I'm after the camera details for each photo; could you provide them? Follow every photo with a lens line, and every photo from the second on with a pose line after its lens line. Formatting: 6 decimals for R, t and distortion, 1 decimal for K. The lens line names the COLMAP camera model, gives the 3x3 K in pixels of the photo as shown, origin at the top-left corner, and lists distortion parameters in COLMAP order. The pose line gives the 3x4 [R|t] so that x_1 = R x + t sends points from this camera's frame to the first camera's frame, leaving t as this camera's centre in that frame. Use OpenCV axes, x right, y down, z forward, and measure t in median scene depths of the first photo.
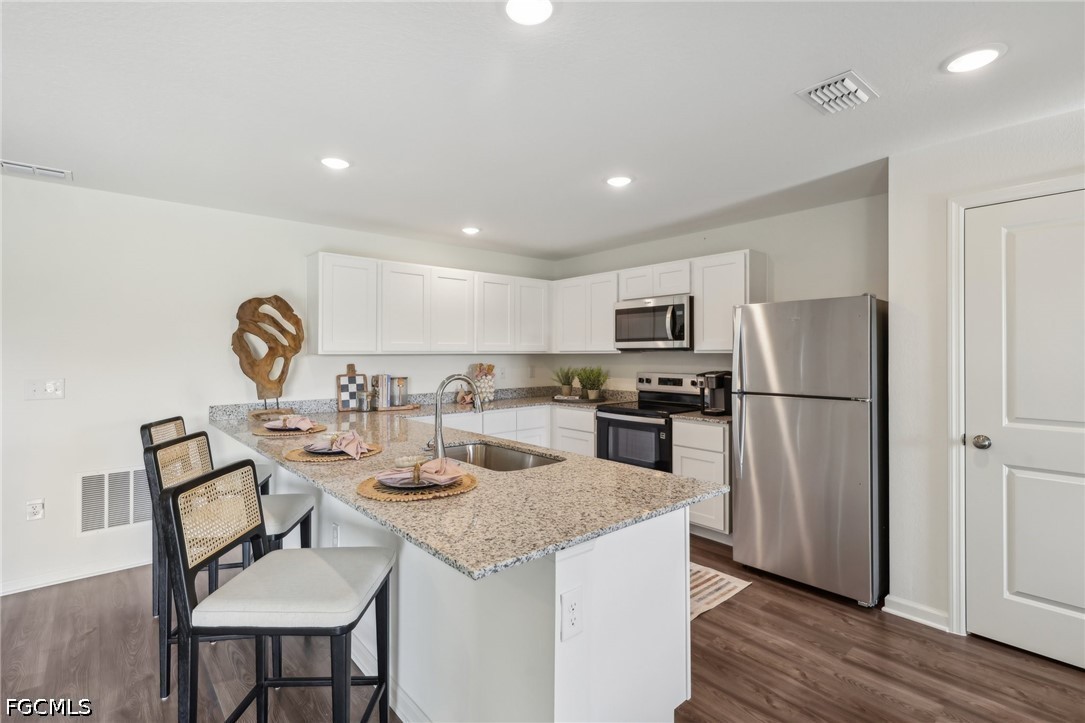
lens RADIAL K [[512.2, 0, 543.5], [0, 512.2, 353.1], [0, 0, 1]] dist [0.005078, -0.002064]
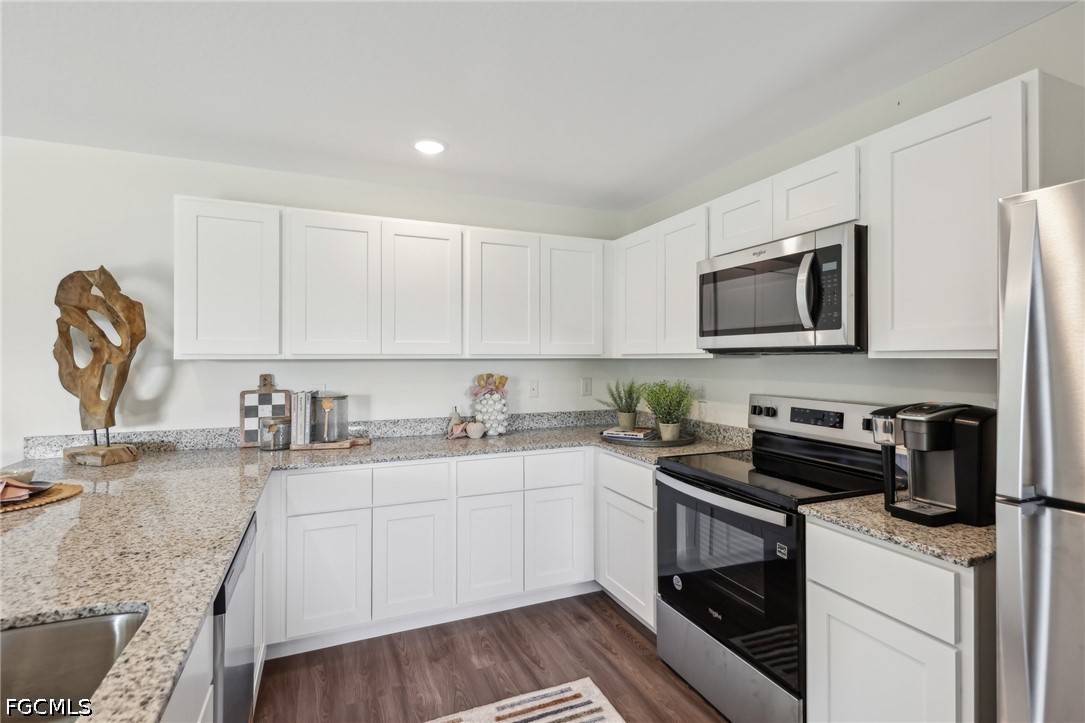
lens RADIAL K [[512.2, 0, 542.0], [0, 512.2, 354.9], [0, 0, 1]] dist [0.005078, -0.002064]
pose [[0.950592, -0.000569, -0.310442, 0.166158], [-0.000461, 0.999995, -0.003244, -0.001450], [0.310442, 0.003227, 0.950587, 0.501861]]
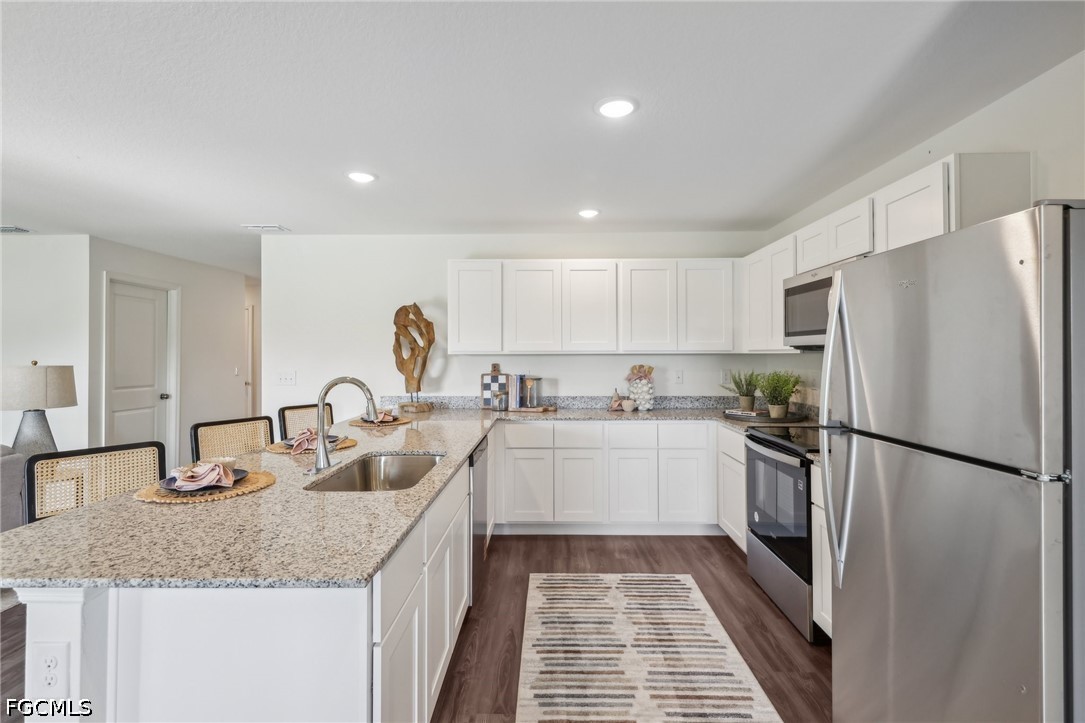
lens RADIAL K [[512.2, 0, 538.6], [0, 512.2, 351.8], [0, 0, 1]] dist [0.005078, -0.002064]
pose [[0.737999, -0.001356, -0.674800, 0.398907], [0.002136, 0.999998, 0.000327, -0.002932], [0.674798, -0.001682, 0.738000, 0.303727]]
